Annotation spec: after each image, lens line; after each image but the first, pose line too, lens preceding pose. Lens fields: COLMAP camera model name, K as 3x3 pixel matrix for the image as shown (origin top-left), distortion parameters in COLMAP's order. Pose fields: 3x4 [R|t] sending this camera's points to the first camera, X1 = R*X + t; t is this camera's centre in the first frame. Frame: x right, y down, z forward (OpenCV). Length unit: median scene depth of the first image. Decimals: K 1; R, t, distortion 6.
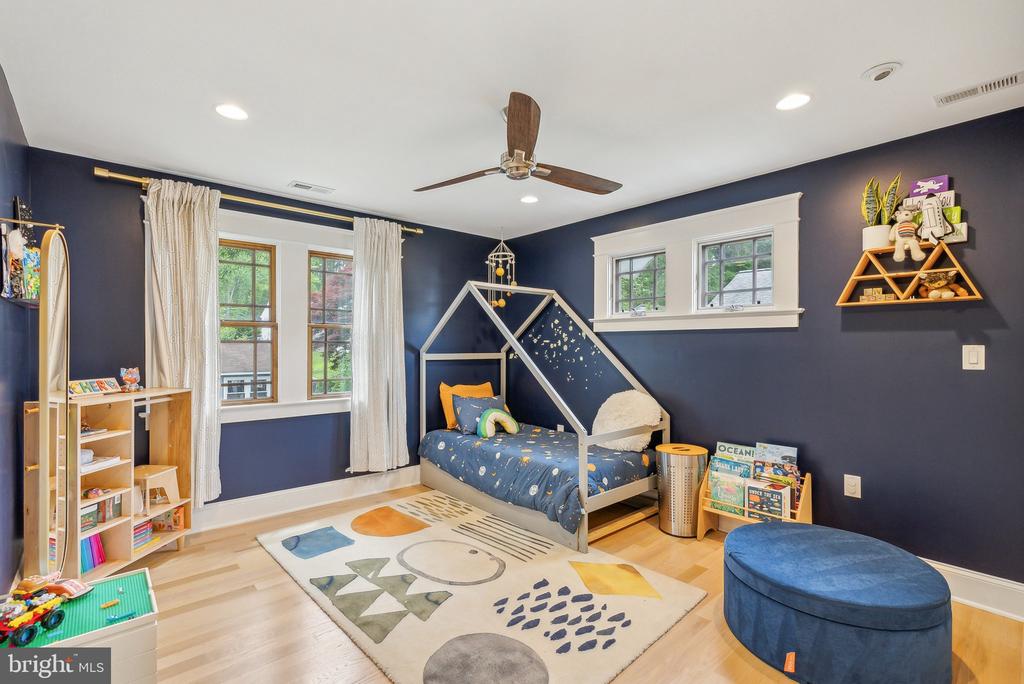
lens RADIAL K [[476.6, 0, 509.0], [0, 476.6, 345.9], [0, 0, 1]] dist [-0.002623, 0.002411]
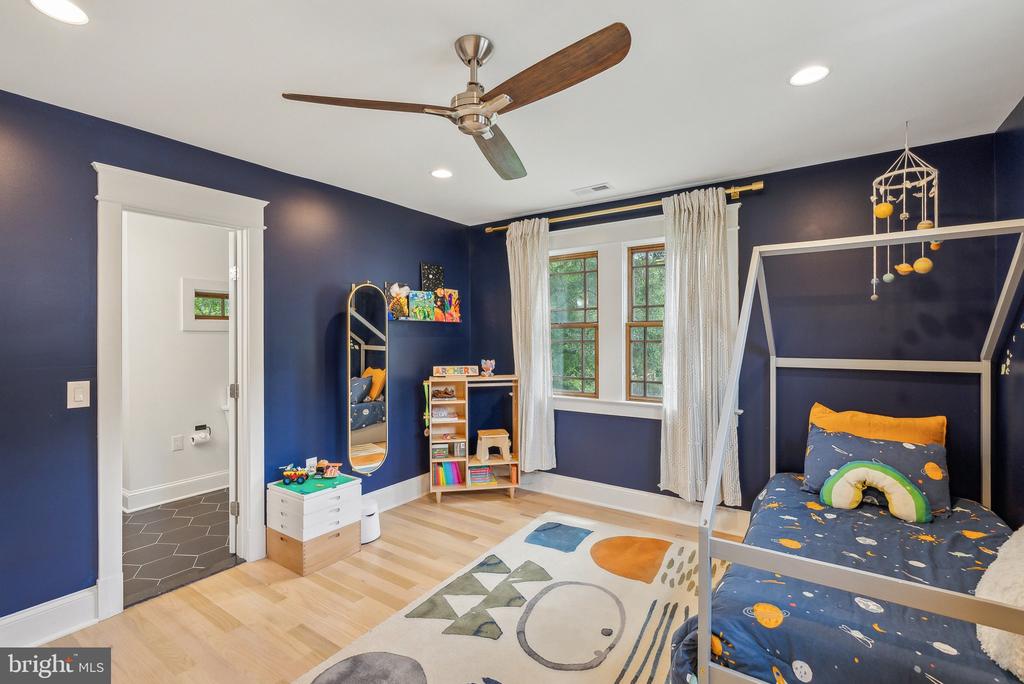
lens RADIAL K [[476.6, 0, 515.6], [0, 476.6, 336.7], [0, 0, 1]] dist [-0.002623, 0.002411]
pose [[0.223908, -0.006613, -0.974588, 0.512452], [0.000951, 0.999978, -0.006566, -0.012342], [0.974610, 0.000544, 0.223909, 0.591689]]
